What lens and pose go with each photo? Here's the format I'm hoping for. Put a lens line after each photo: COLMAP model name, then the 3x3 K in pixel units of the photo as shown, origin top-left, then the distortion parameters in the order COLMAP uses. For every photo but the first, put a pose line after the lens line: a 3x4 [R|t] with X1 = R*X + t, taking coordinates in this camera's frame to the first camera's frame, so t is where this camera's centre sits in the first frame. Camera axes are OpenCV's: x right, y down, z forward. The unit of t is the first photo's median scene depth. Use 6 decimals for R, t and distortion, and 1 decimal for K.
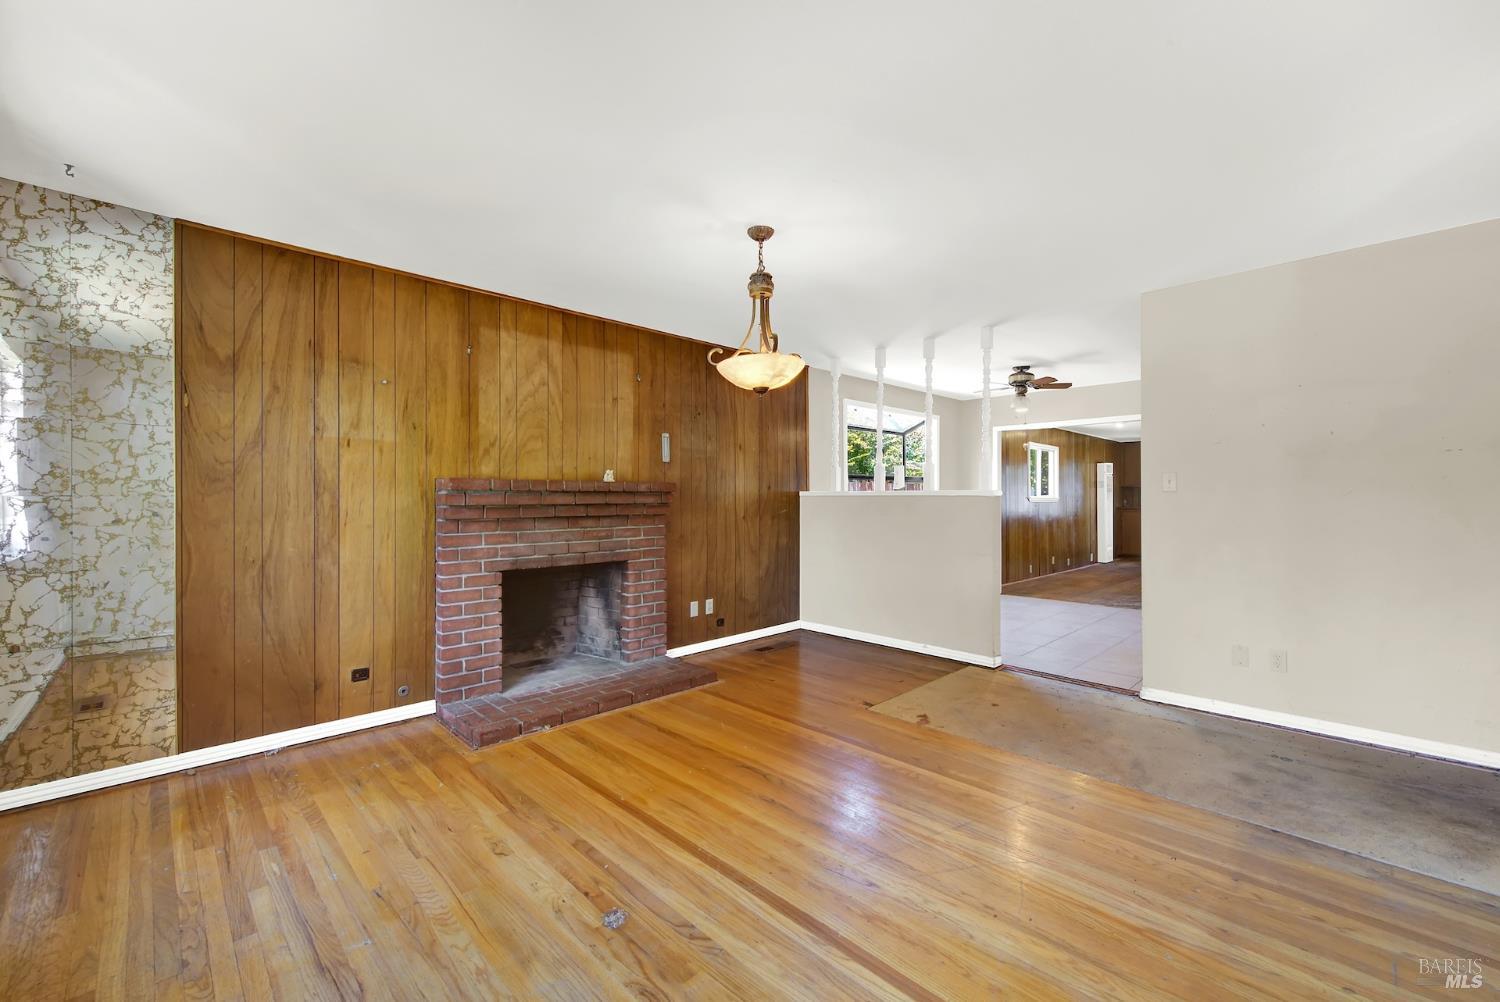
lens RADIAL K [[608.7, 0, 757.2], [0, 608.7, 500.4], [0, 0, 1]] dist [0.003571, -0.003150]
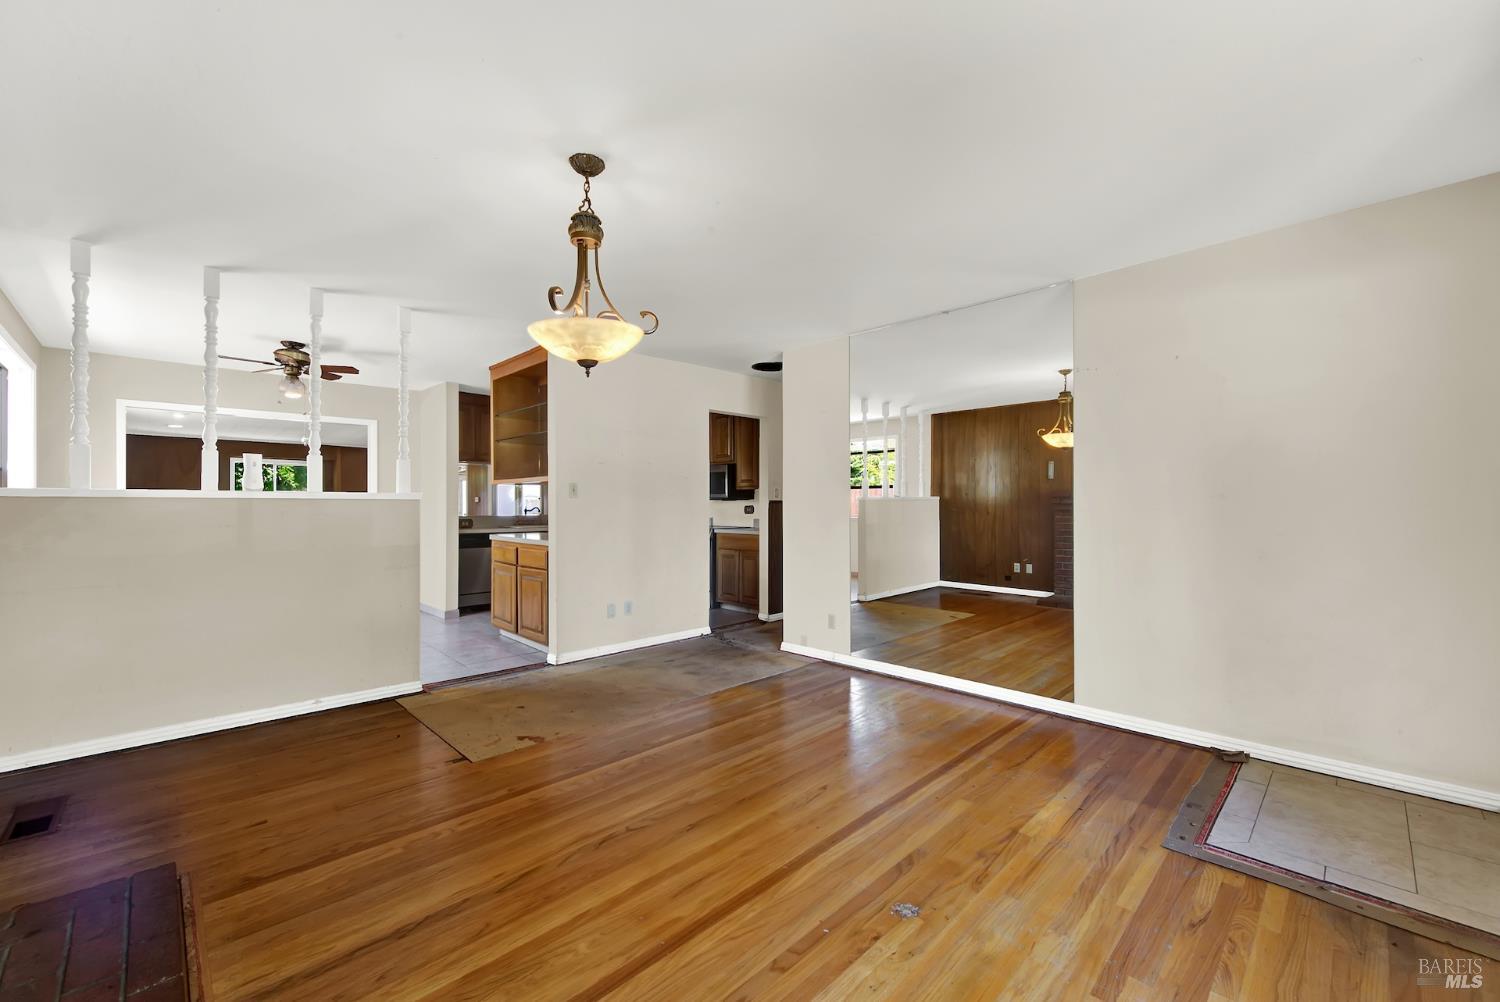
lens RADIAL K [[608.7, 0, 752.5], [0, 608.7, 506.8], [0, 0, 1]] dist [0.003571, -0.003150]
pose [[0.000258, -0.003734, 0.999993, -0.598896], [0.006036, 0.999975, 0.003732, 0.002982], [-0.999982, 0.006035, 0.000281, 0.599611]]
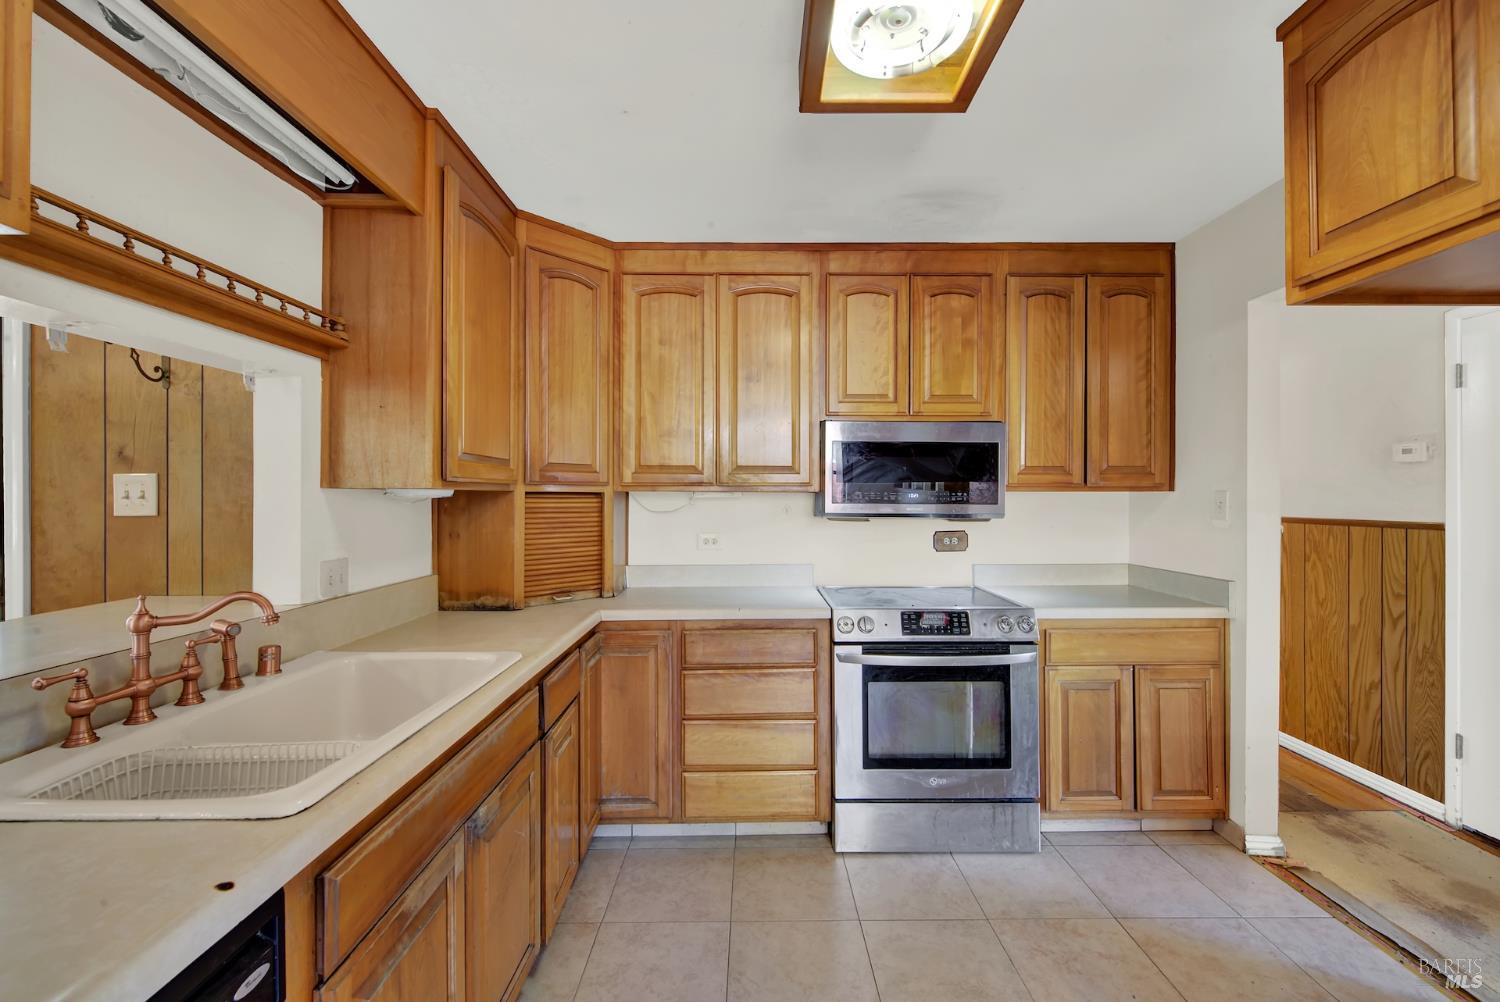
lens RADIAL K [[608.7, 0, 754.9], [0, 608.7, 494.0], [0, 0, 1]] dist [0.003571, -0.003150]
pose [[-0.718072, 0.006223, 0.695941, 1.038162], [0.006027, 0.999978, -0.002723, -0.043743], [-0.695943, 0.002239, -0.718094, 1.388418]]
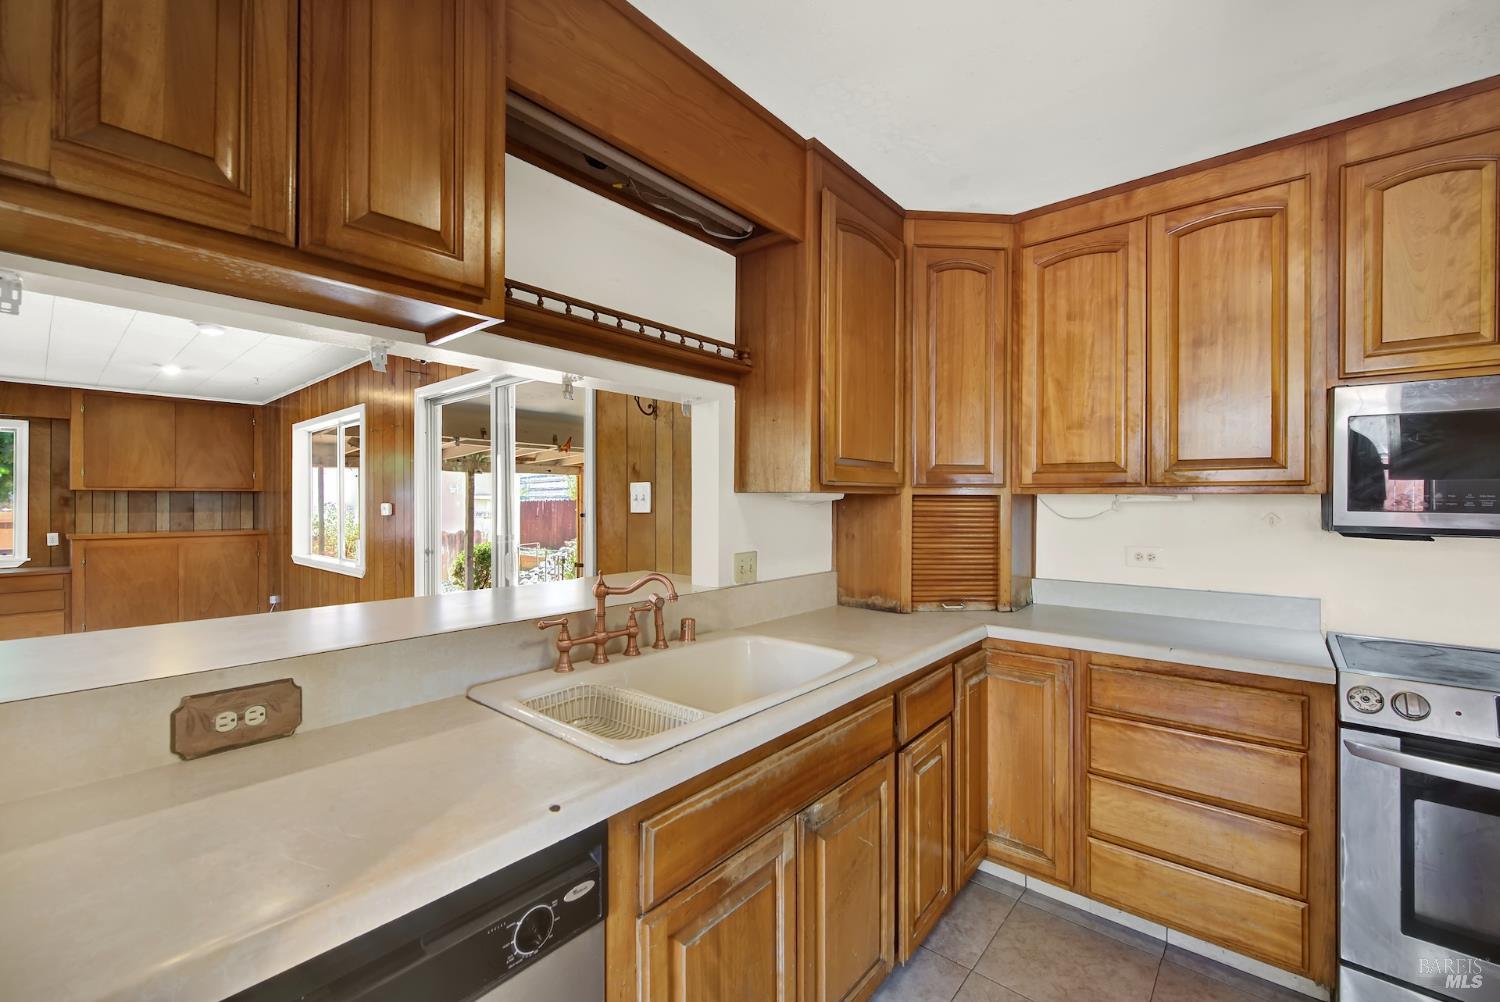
lens RADIAL K [[608.7, 0, 760.9], [0, 608.7, 500.0], [0, 0, 1]] dist [0.003571, -0.003150]
pose [[-0.094115, 0.001489, 0.995560, 1.042478], [0.002883, 0.999995, -0.001223, -0.043650], [-0.995557, 0.002755, -0.094119, 1.312179]]
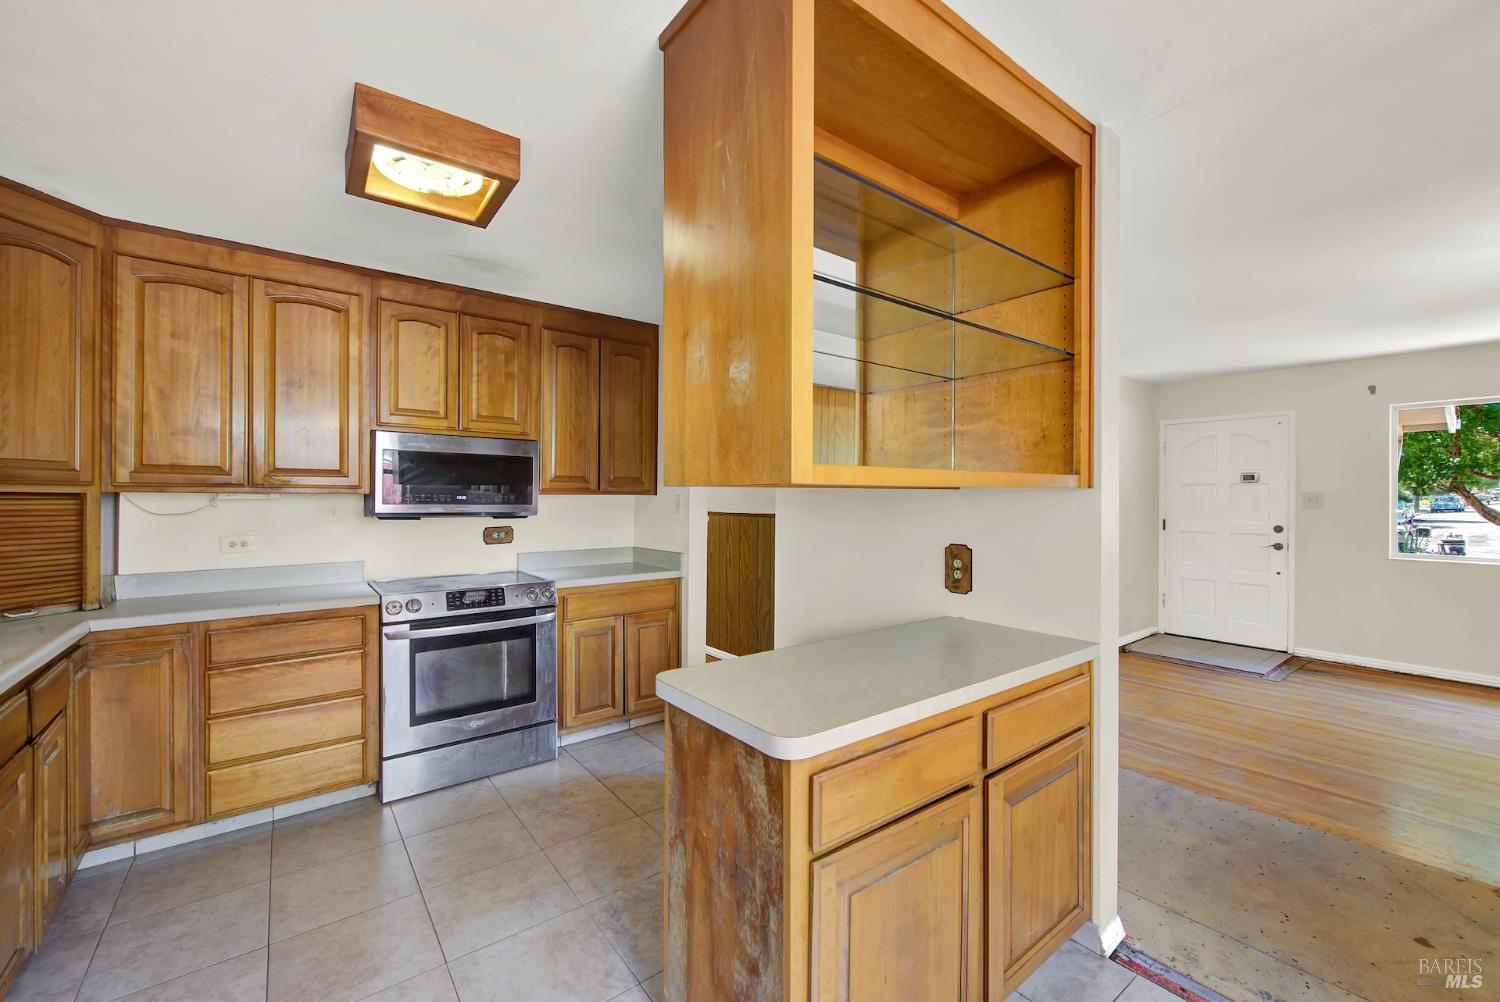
lens RADIAL K [[608.7, 0, 756.9], [0, 608.7, 497.9], [0, 0, 1]] dist [0.003571, -0.003150]
pose [[-0.993357, 0.000556, 0.115069, 0.888800], [0.001094, 0.999989, 0.004611, -0.045695], [-0.115065, 0.004706, -0.993347, 1.552504]]
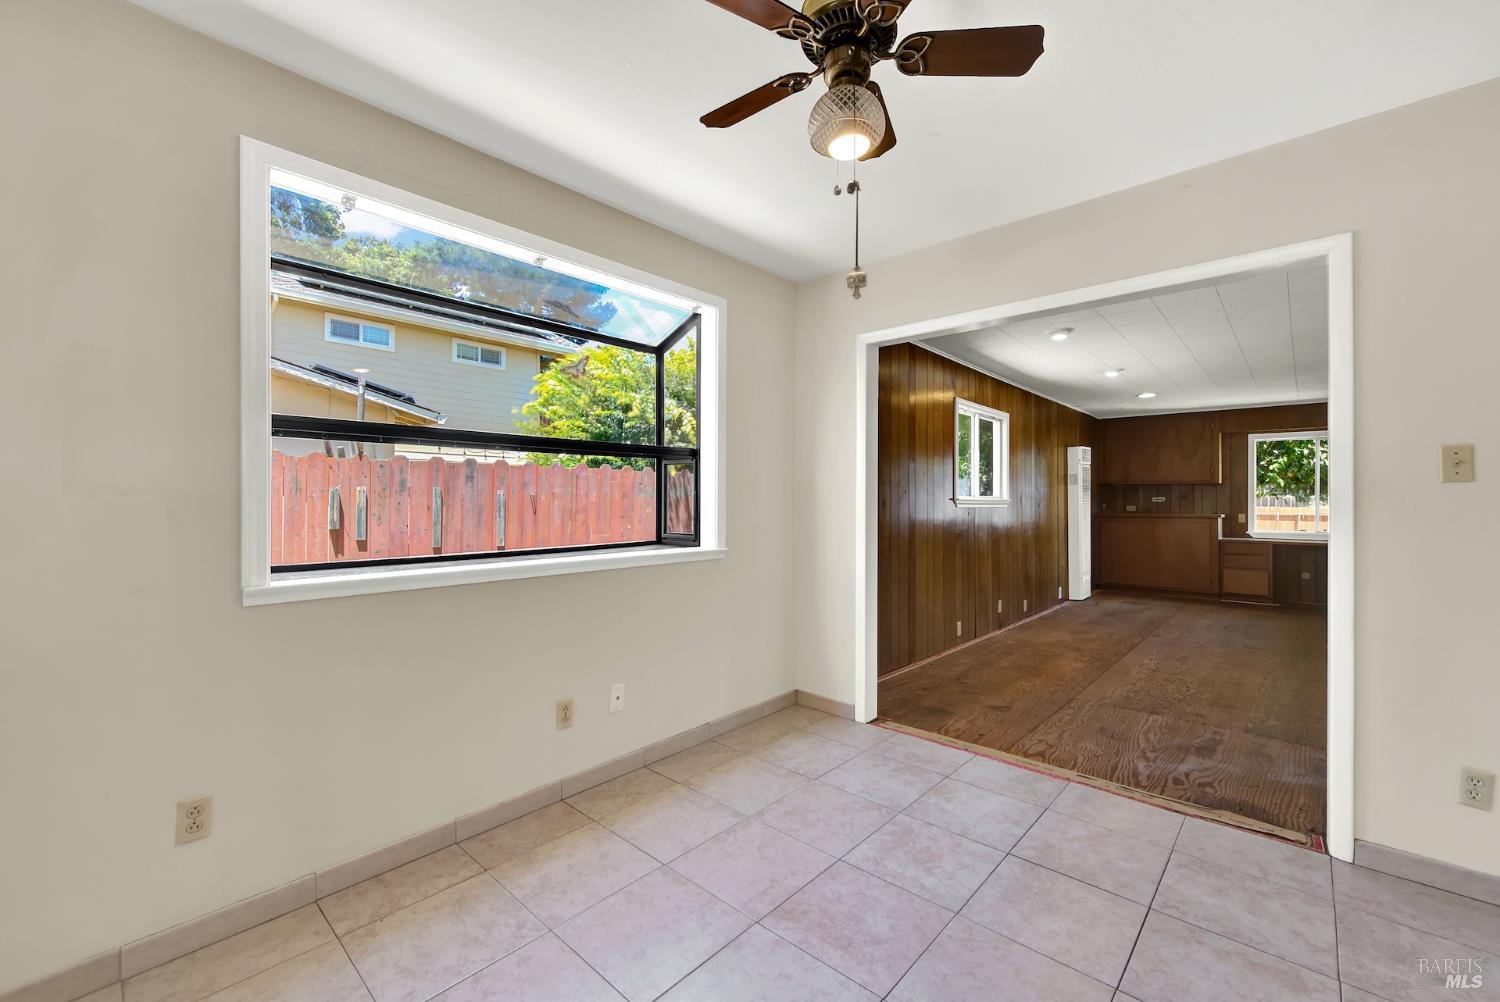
lens RADIAL K [[608.7, 0, 756.7], [0, 608.7, 497.3], [0, 0, 1]] dist [0.003571, -0.003150]
pose [[0.998273, 0.004706, 0.058560, 0.609119], [-0.004311, 0.999967, -0.006870, -0.003913], [-0.058591, 0.006605, 0.998260, 1.198372]]
